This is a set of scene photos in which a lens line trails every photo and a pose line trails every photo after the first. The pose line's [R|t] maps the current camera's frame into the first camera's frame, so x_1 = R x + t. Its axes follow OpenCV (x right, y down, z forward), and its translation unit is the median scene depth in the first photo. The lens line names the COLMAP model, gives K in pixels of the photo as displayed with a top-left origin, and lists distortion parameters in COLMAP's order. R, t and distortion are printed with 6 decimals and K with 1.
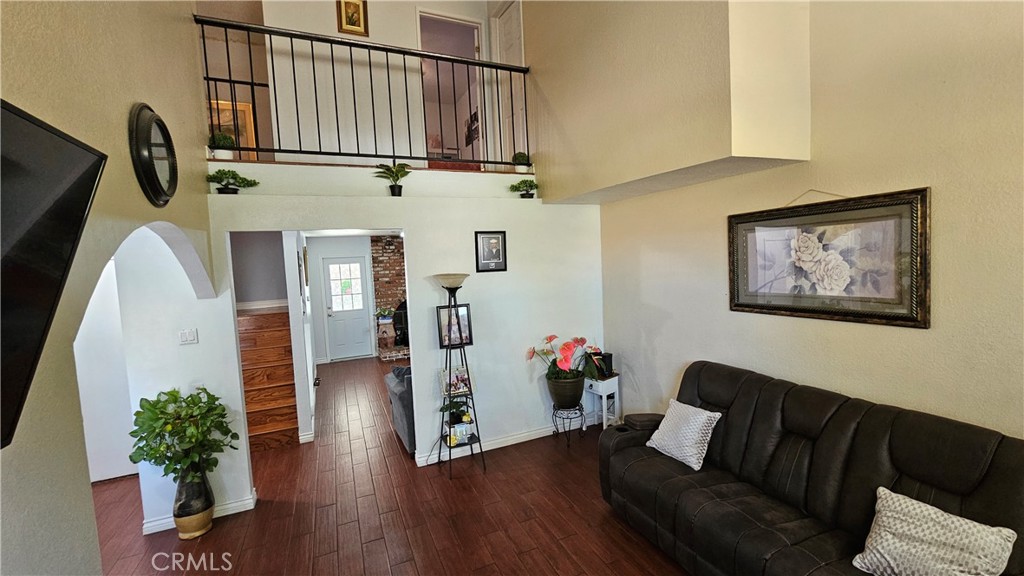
lens RADIAL K [[420.4, 0, 506.6], [0, 420.4, 285.1], [0, 0, 1]] dist [-0.001103, 0.000547]
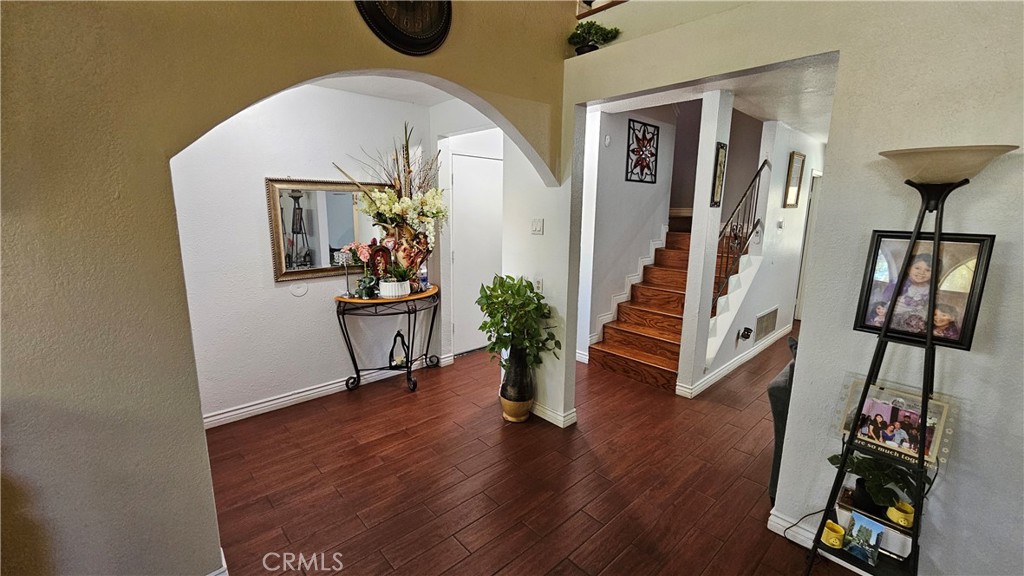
lens RADIAL K [[420.4, 0, 513.2], [0, 420.4, 284.8], [0, 0, 1]] dist [-0.001103, 0.000547]
pose [[0.327941, 0.222272, -0.918178, 0.108493], [-0.094673, 0.974766, 0.202157, 0.053080], [0.939942, 0.020632, 0.340709, 0.518959]]
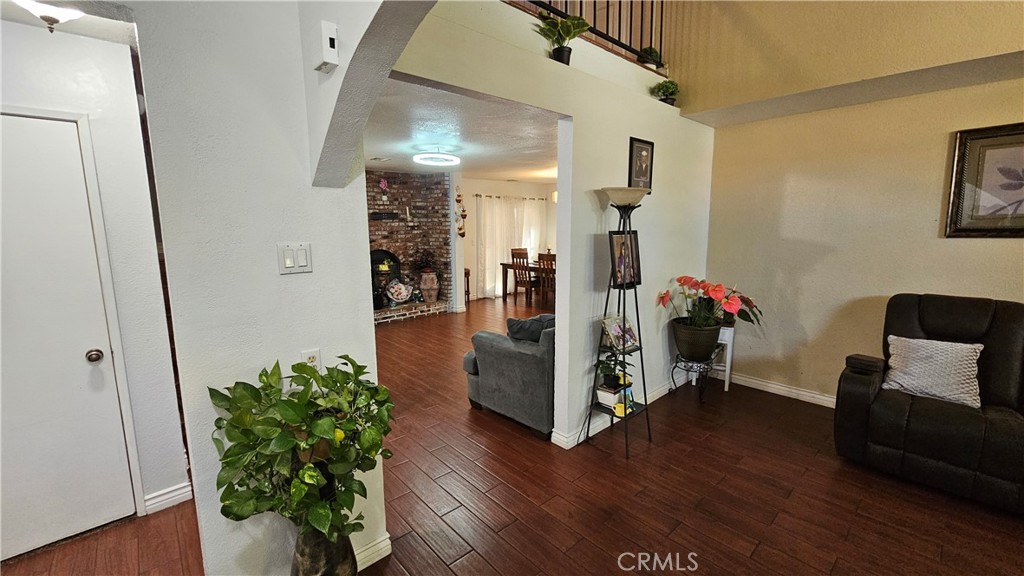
lens RADIAL K [[420.4, 0, 511.4], [0, 420.4, 283.6], [0, 0, 1]] dist [-0.001103, 0.000547]
pose [[0.945988, -0.008012, 0.324104, -0.560260], [-0.013299, 0.997894, 0.063485, 0.097225], [-0.323930, -0.064366, 0.943889, 0.360599]]
